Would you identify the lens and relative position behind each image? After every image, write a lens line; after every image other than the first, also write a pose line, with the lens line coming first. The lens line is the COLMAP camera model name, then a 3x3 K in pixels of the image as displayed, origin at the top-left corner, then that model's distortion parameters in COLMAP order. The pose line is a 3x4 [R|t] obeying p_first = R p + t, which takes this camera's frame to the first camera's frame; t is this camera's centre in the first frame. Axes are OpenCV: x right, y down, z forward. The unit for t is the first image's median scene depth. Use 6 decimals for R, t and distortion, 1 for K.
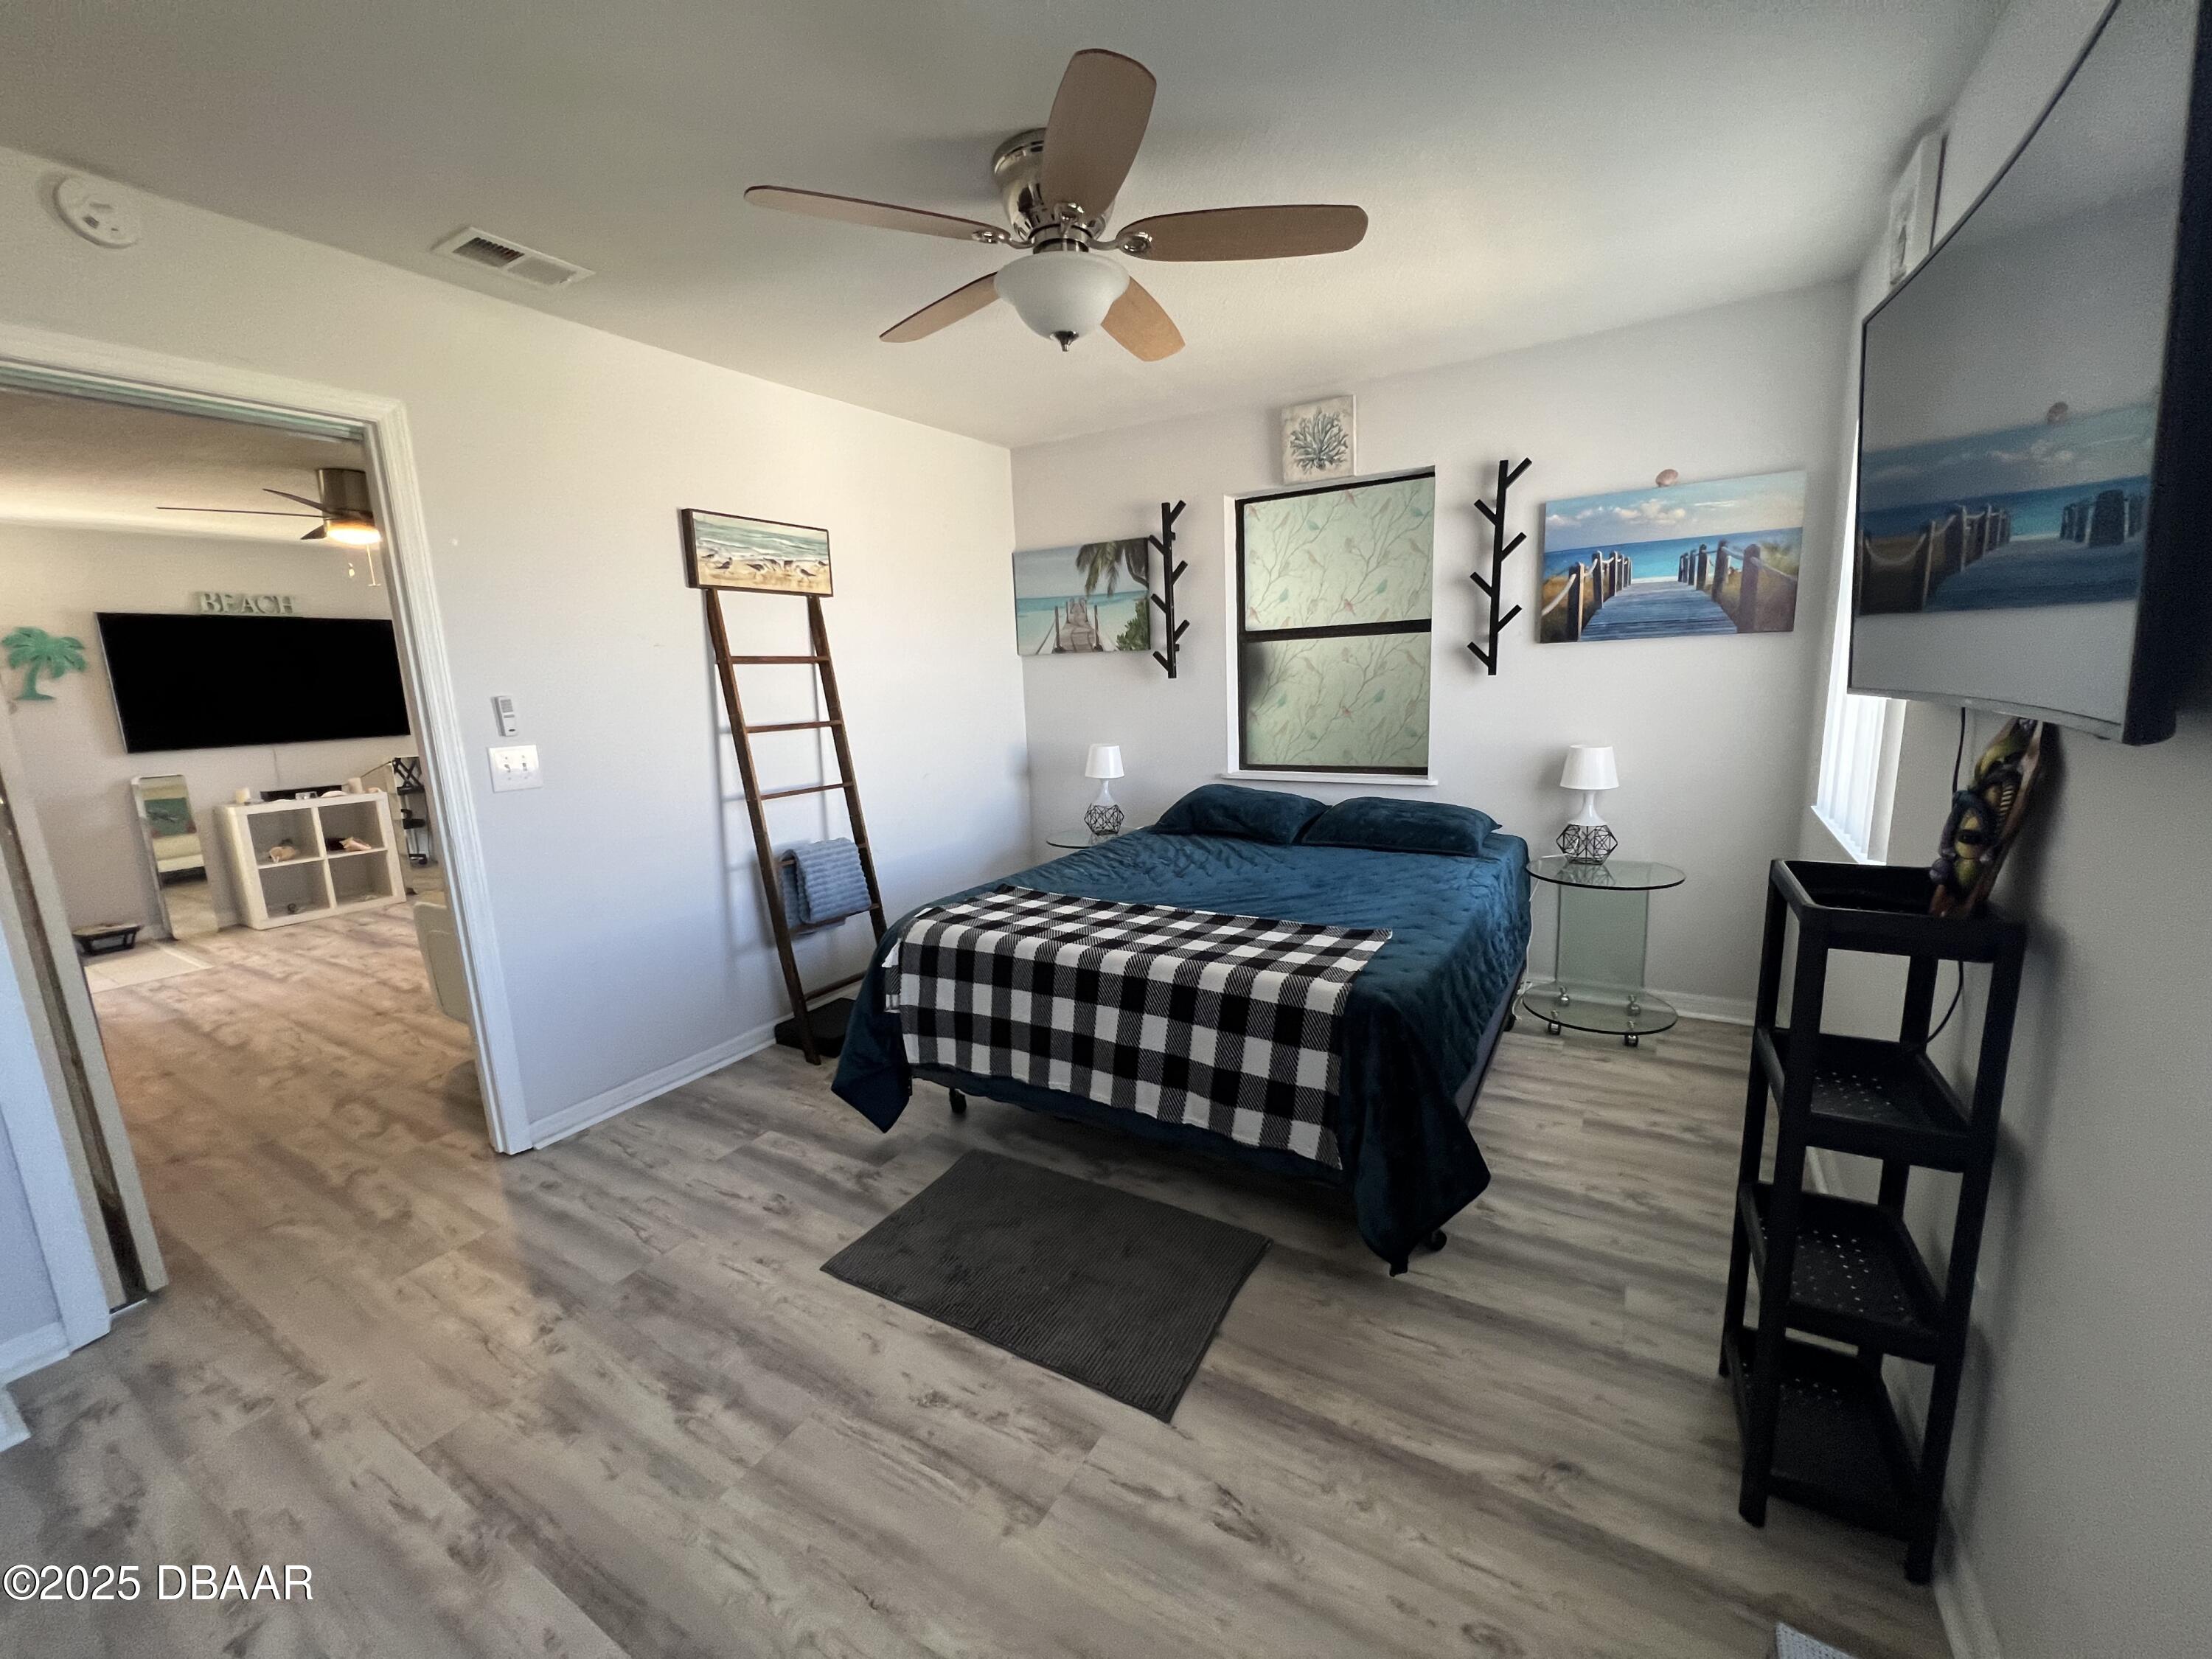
lens RADIAL K [[886.3, 0, 1105.2], [0, 886.3, 835.0], [0, 0, 1]] dist [-0.004039, 0.000969]
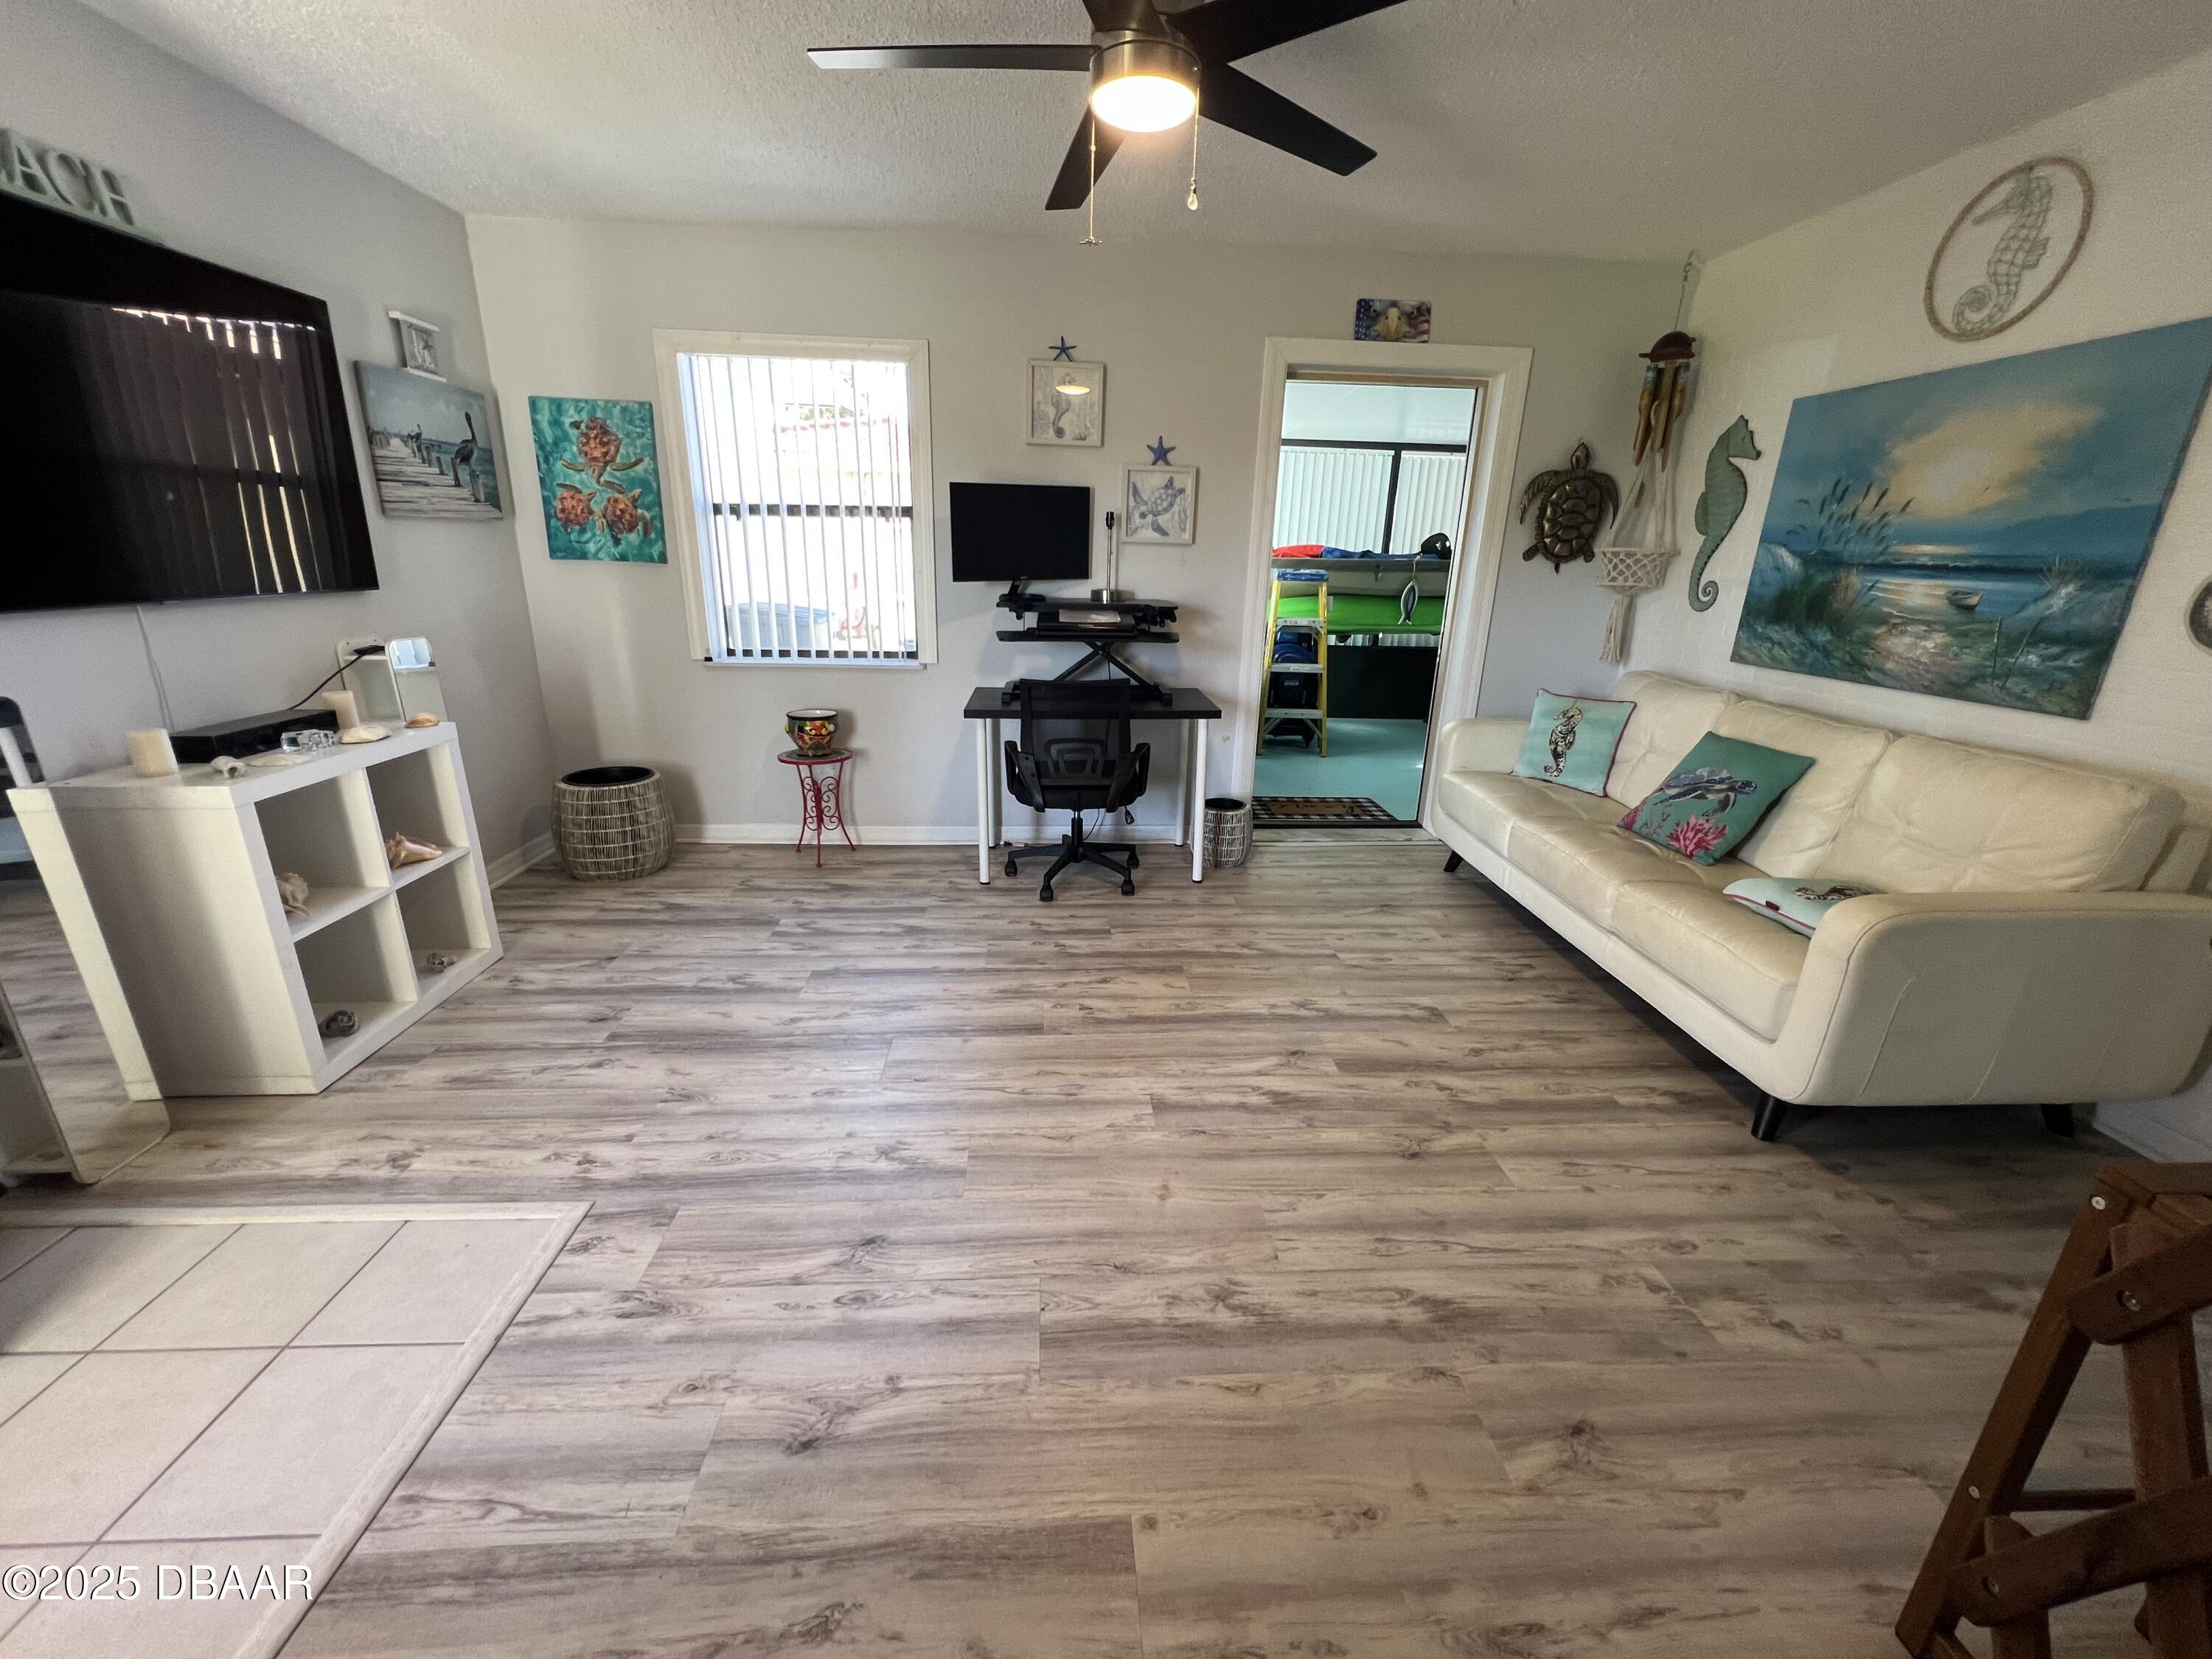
lens RADIAL K [[886.3, 0, 1104.1], [0, 886.3, 835.1], [0, 0, 1]] dist [-0.004039, 0.000969]
pose [[0.819726, -0.115531, 0.560983, -1.009387], [0.042675, 0.989043, 0.141328, -0.052502], [-0.571163, -0.091911, 0.815675, 0.568337]]
